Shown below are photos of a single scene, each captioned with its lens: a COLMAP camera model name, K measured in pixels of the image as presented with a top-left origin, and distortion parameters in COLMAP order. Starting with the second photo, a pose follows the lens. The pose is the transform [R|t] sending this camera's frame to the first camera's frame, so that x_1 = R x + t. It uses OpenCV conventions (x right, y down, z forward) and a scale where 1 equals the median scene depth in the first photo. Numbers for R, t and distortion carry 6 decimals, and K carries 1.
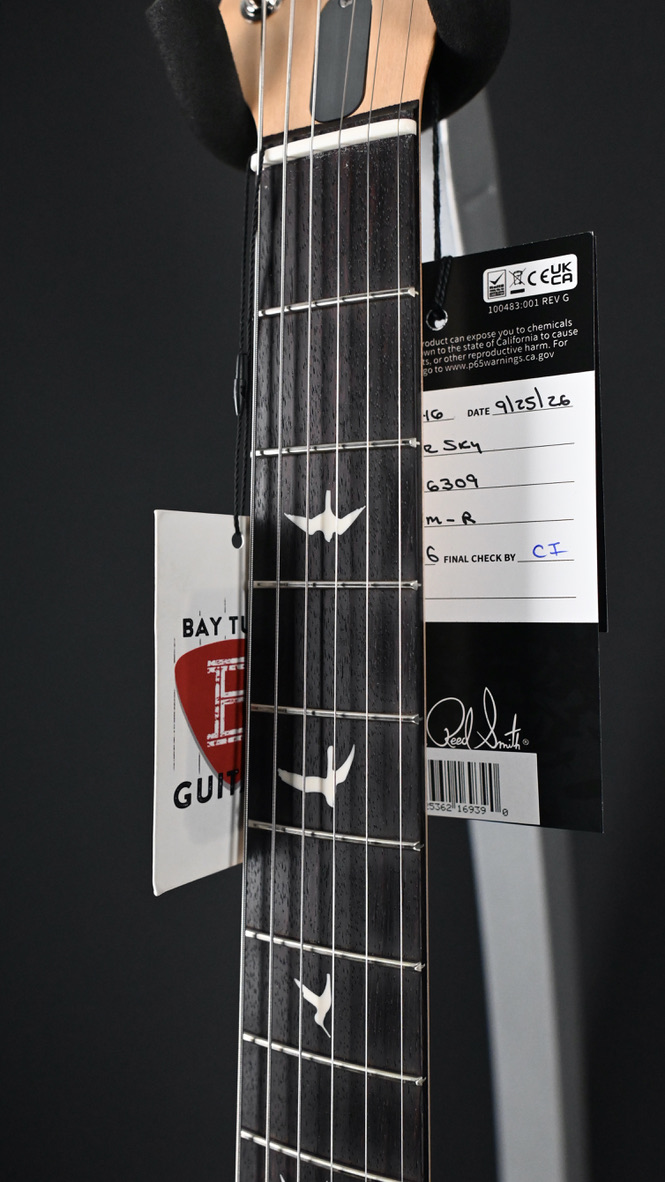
lens RADIAL K [[762.0, 0, 391.1], [0, 762.0, 594.1], [0, 0, 1]] dist [0.000957, -0.000496]
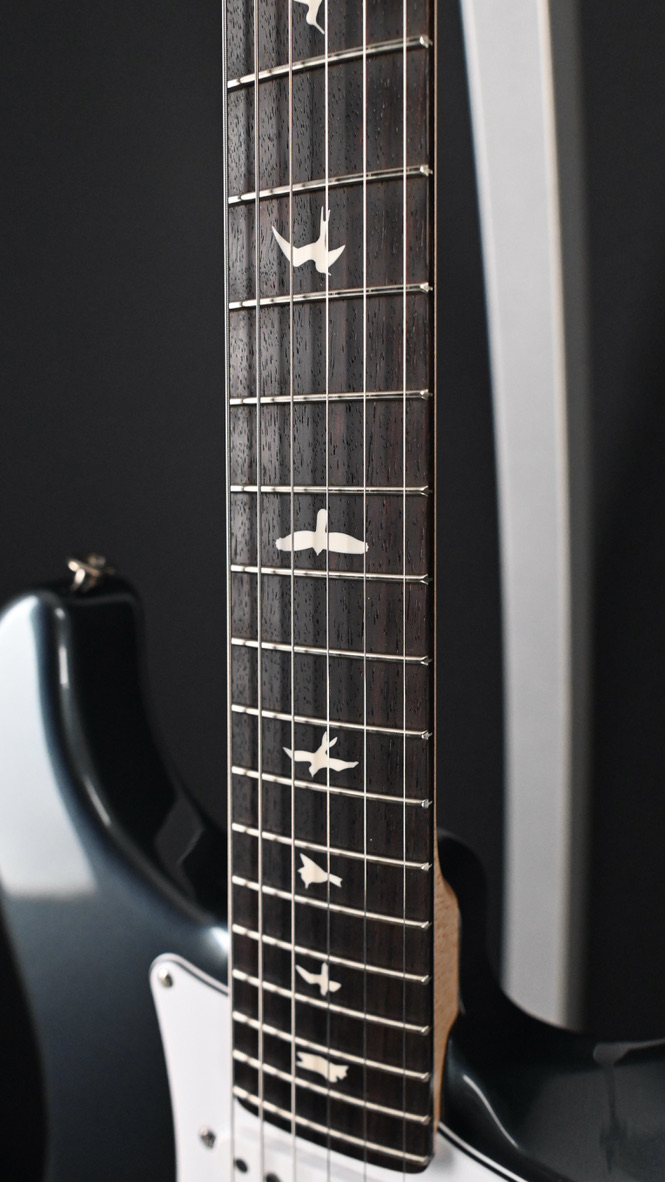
lens RADIAL K [[897.5, 0, 304.6], [0, 897.5, 613.7], [0, 0, 1]] dist [0.015100, -0.001007]
pose [[0.994911, 0.003066, -0.100712, 0.001148], [0.012360, 0.988274, 0.152188, 0.211169], [0.099998, -0.152658, 0.983207, -0.027853]]
